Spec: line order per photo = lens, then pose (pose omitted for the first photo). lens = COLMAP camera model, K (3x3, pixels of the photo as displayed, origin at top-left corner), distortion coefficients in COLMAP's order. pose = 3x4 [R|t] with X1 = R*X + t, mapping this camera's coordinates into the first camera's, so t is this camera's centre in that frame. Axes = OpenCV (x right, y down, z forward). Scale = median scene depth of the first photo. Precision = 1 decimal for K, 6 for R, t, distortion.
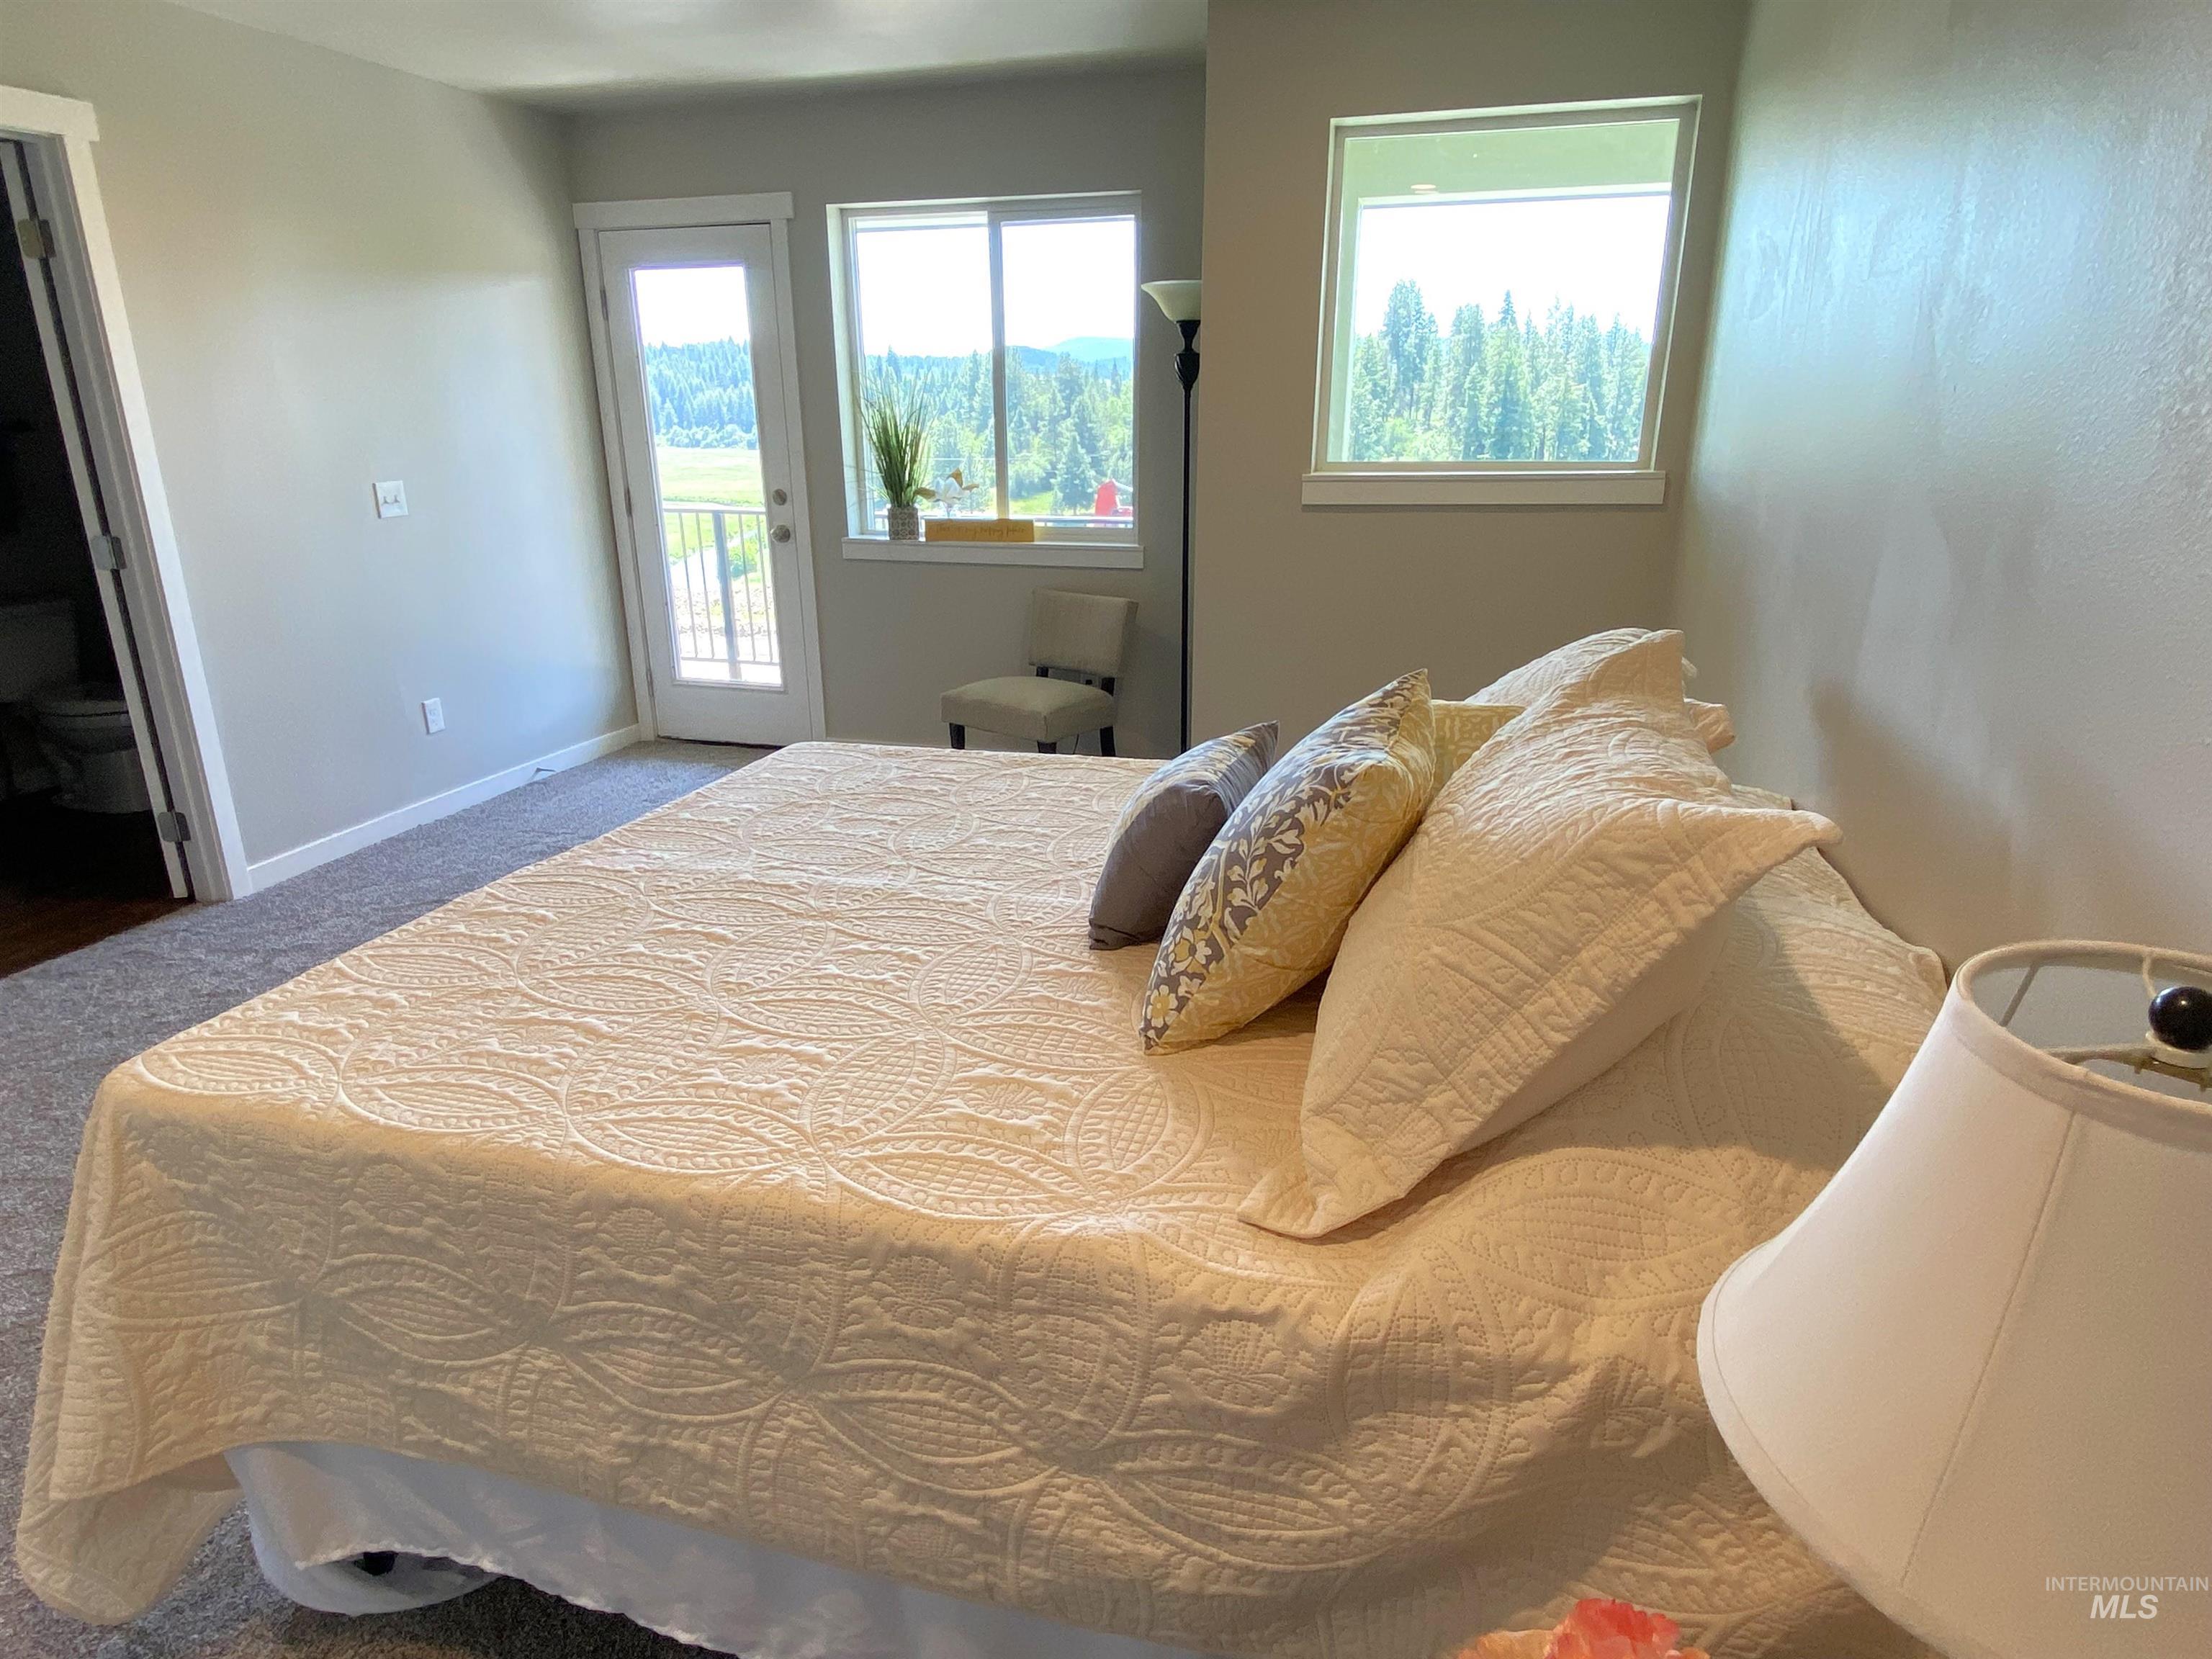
lens RADIAL K [[1240.8, 0, 1115.1], [0, 1240.8, 836.3], [0, 0, 1]] dist [0.020313, -0.001130]
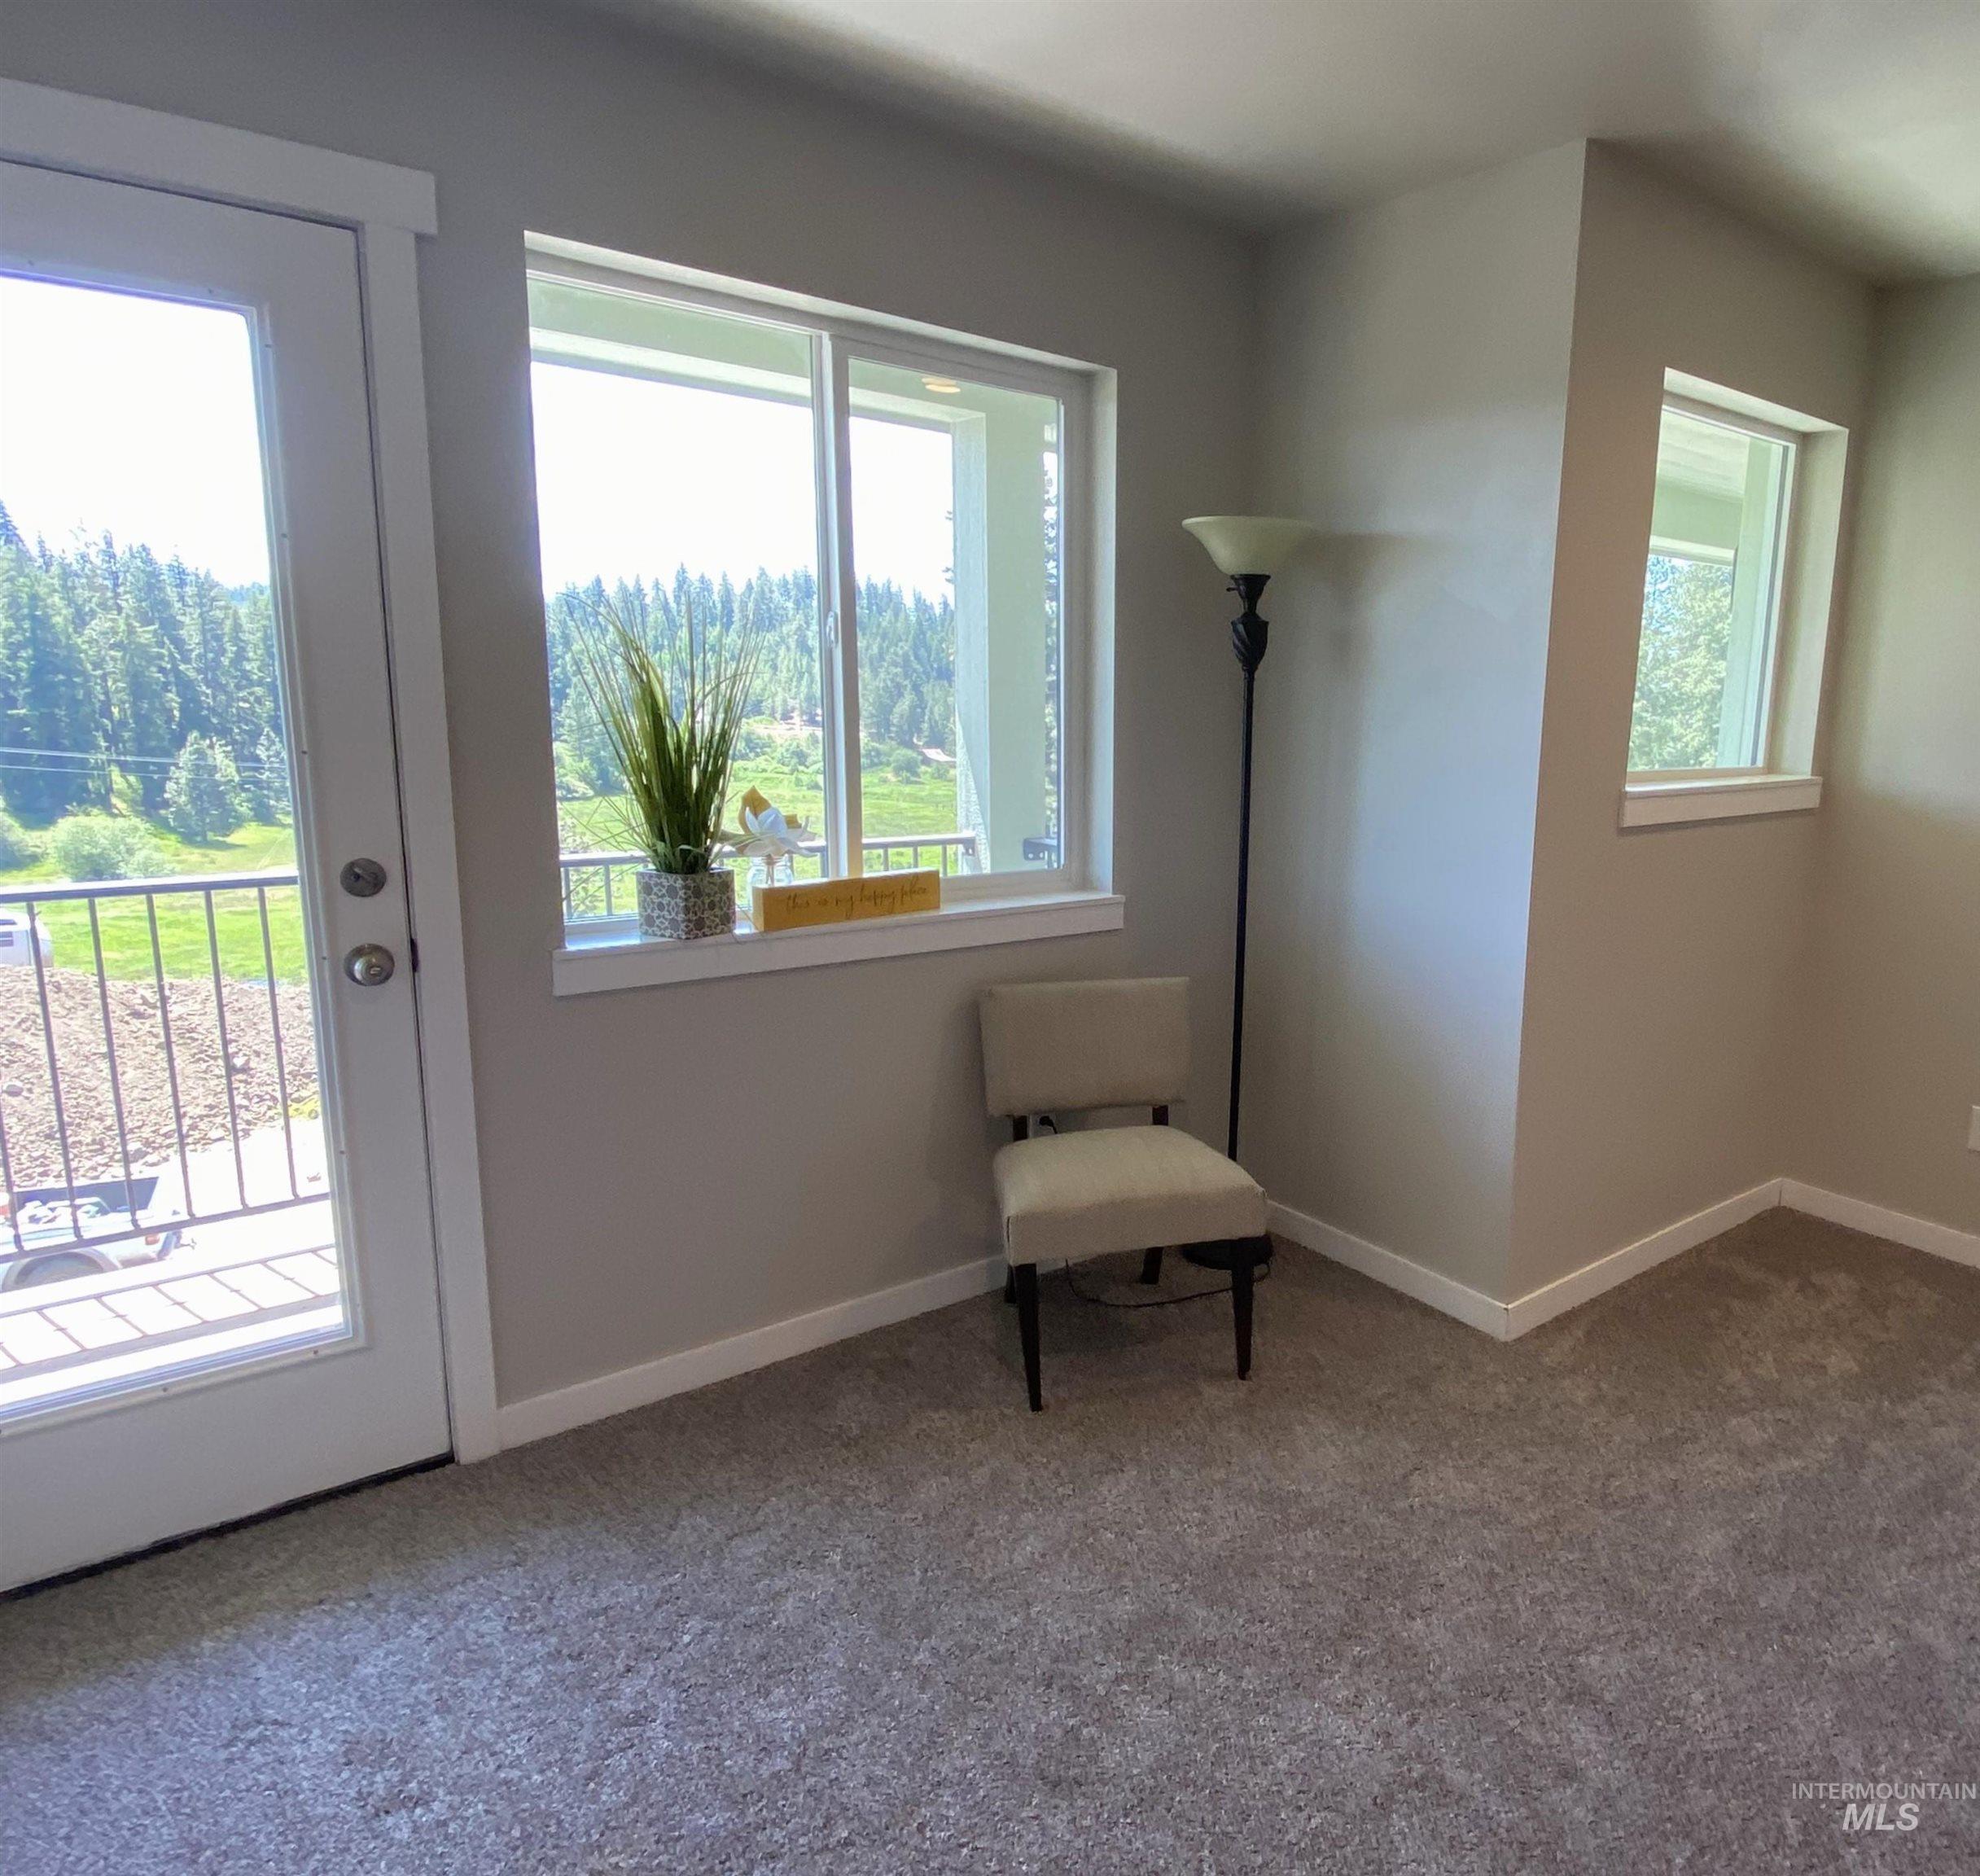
lens RADIAL K [[1334.2, 0, 1218.7], [0, 1334.2, 925.0], [0, 0, 1]] dist [0.021282, -0.016505]
pose [[0.518415, -0.126897, 0.845661, -0.507248], [0.243471, 0.969901, -0.003714, -0.193212], [-0.819736, 0.207819, 0.533707, 0.559198]]
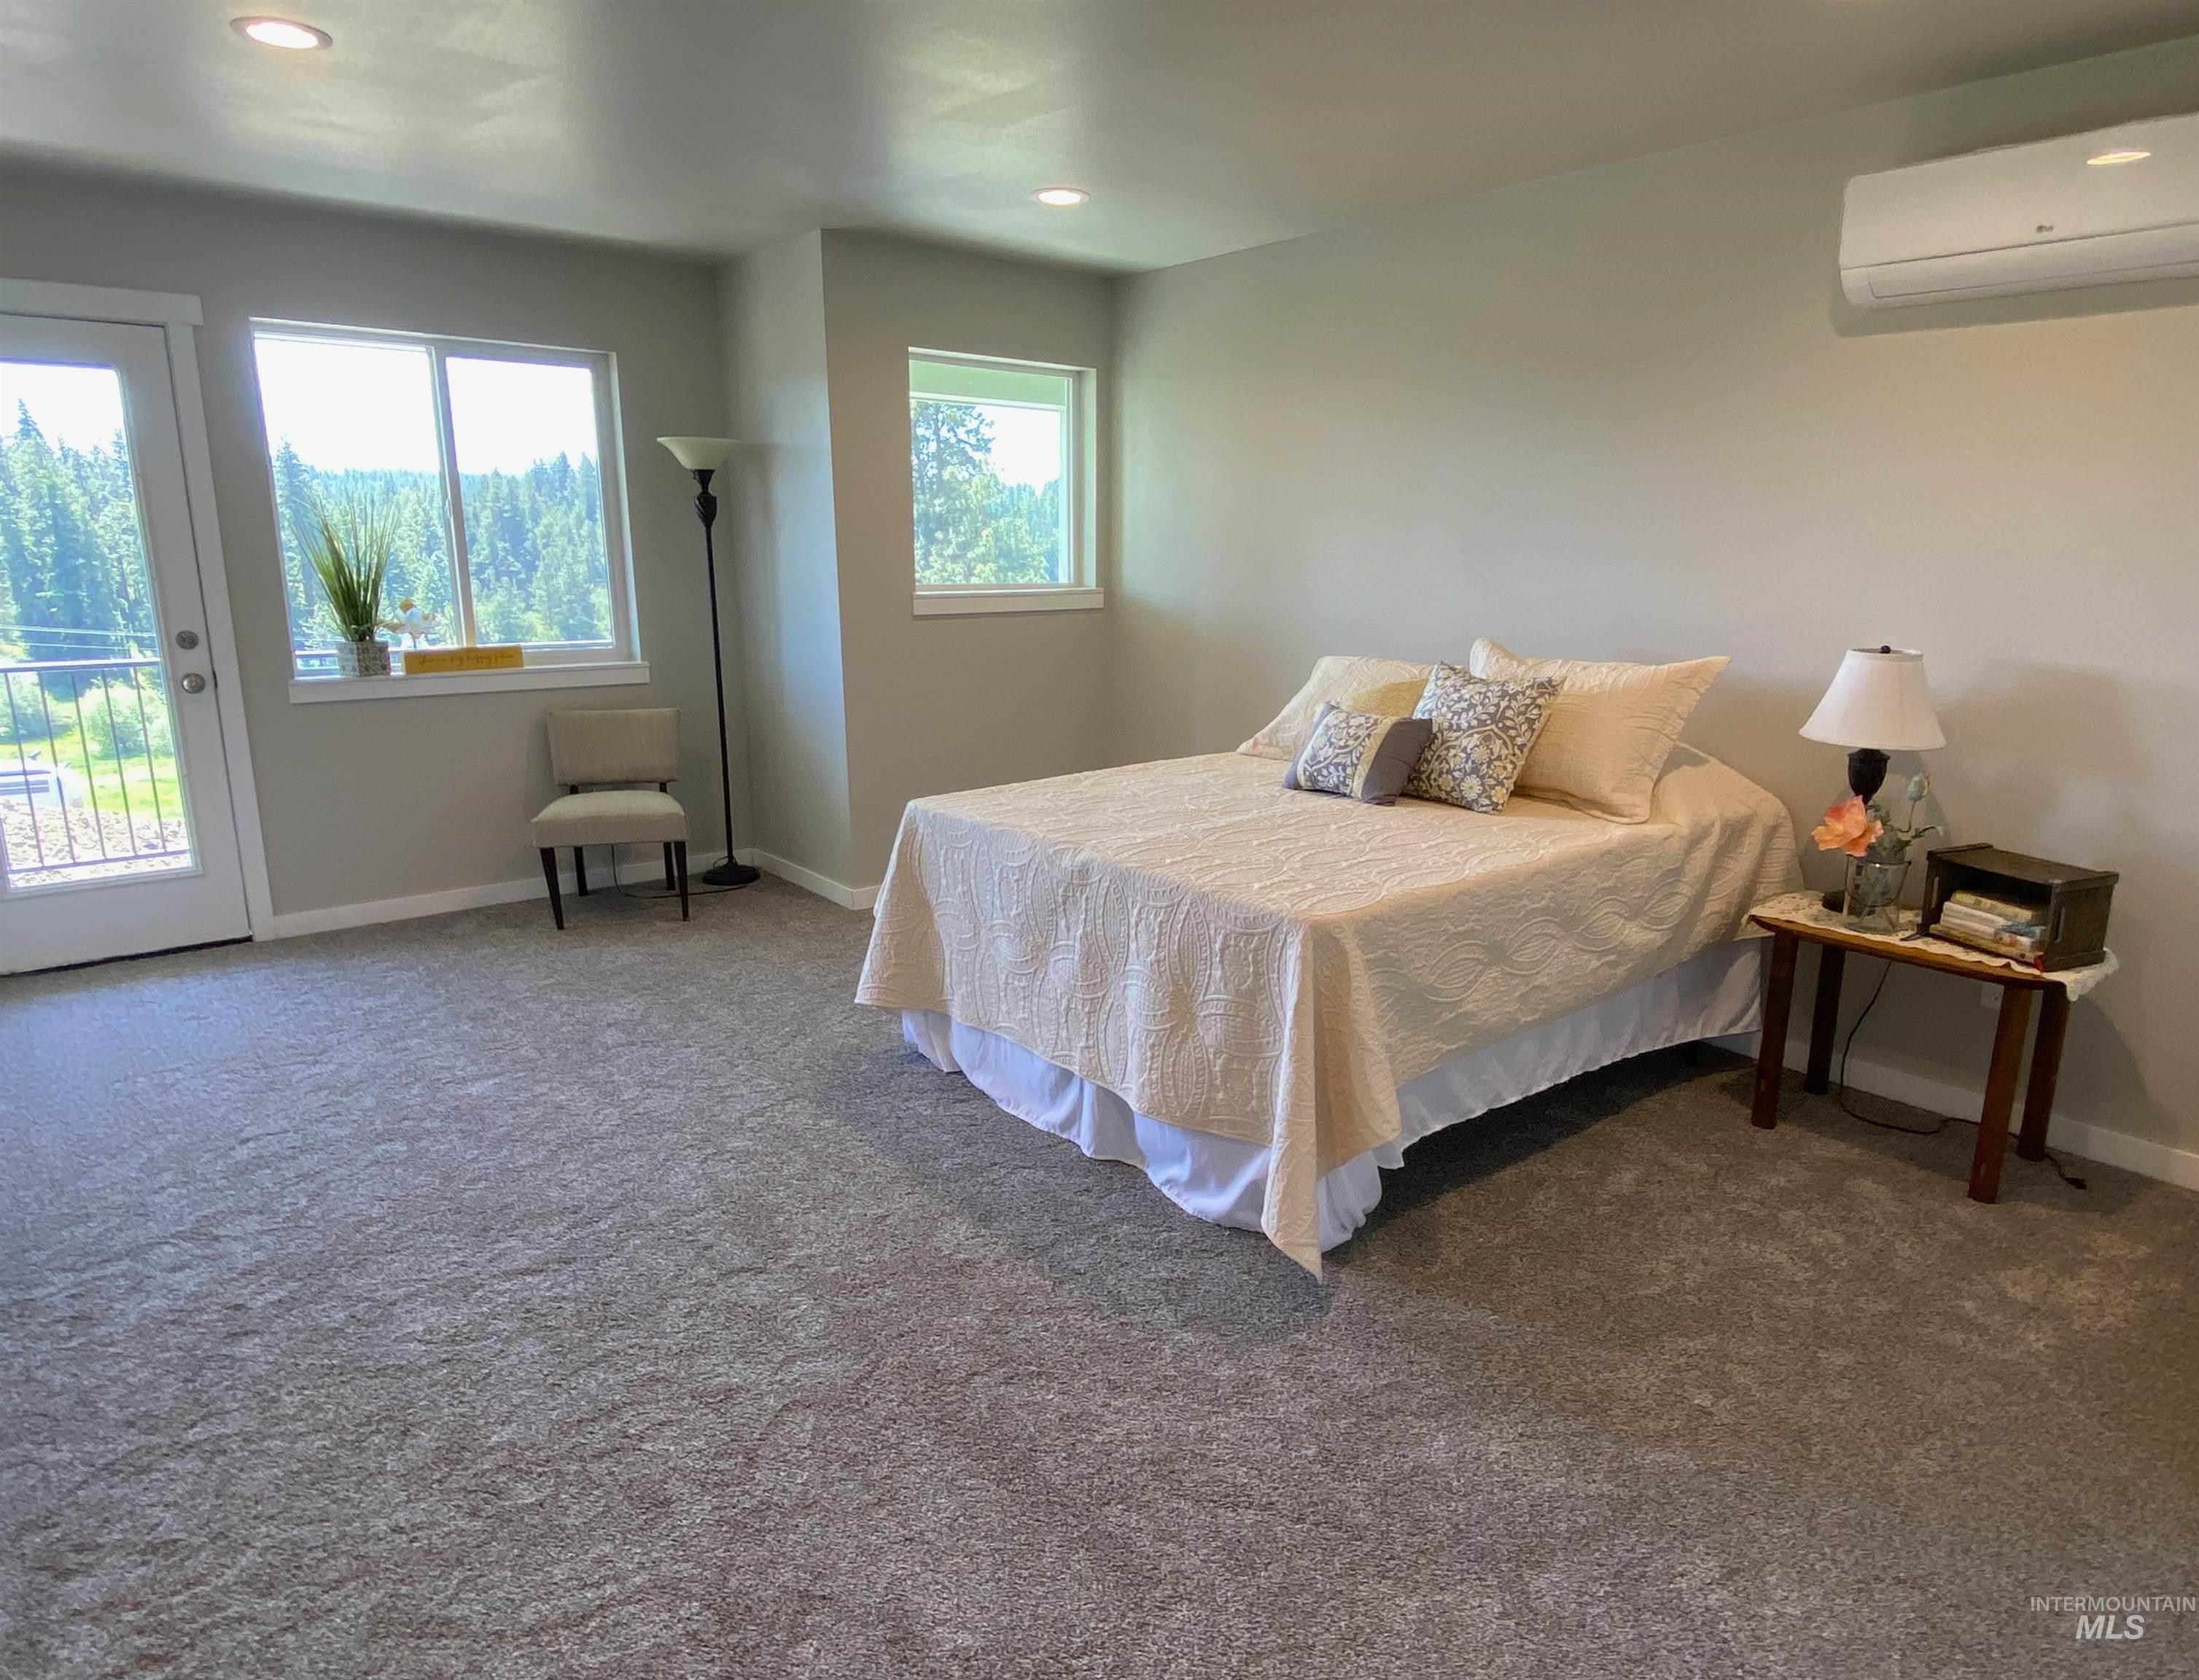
lens RADIAL K [[1298.0, 0, 1104.6], [0, 1298.0, 840.2], [0, 0, 1]] dist [0.004826, -0.008842]
pose [[0.558226, -0.172211, 0.811620, -0.667944], [0.255872, 0.966274, 0.029039, -0.012368], [-0.789248, 0.191460, 0.583464, 0.041380]]
